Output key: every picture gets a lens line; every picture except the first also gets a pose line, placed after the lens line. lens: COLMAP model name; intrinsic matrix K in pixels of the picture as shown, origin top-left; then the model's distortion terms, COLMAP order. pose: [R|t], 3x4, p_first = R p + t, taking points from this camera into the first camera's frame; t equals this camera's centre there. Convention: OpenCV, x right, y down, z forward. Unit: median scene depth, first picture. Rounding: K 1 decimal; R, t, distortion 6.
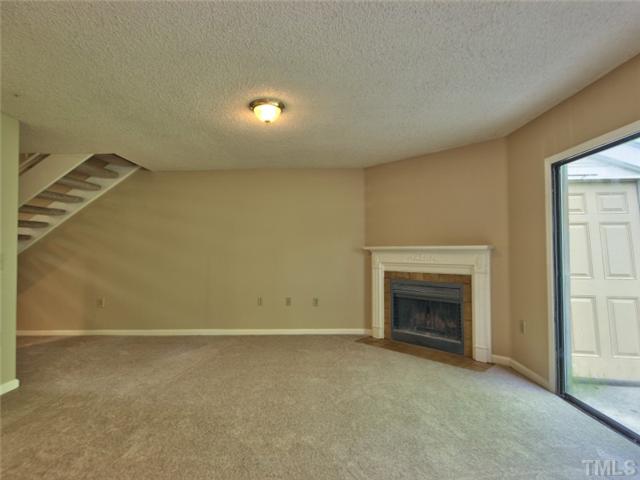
lens RADIAL K [[338.3, 0, 318.2], [0, 338.3, 244.2], [0, 0, 1]] dist [-0.004097, -0.000074]
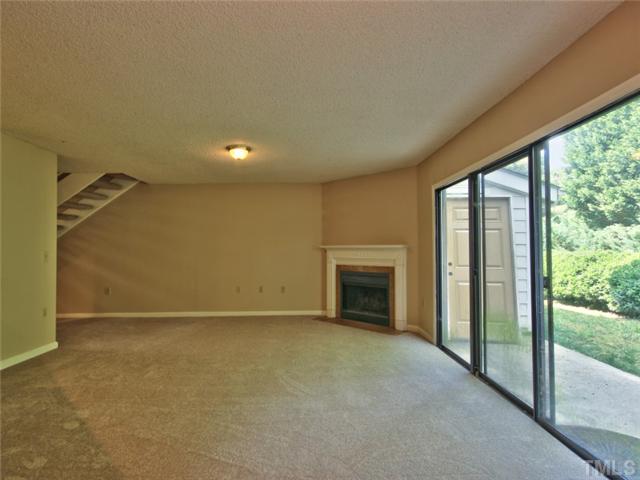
lens RADIAL K [[365.5, 0, 325.2], [0, 365.5, 245.1], [0, 0, 1]] dist [-0.000386, 0.000455]
pose [[0.999454, 0.001118, 0.033018, 0.129044], [-0.001325, 0.999980, 0.006237, -0.004383], [-0.033010, -0.006277, 0.999435, -0.443912]]
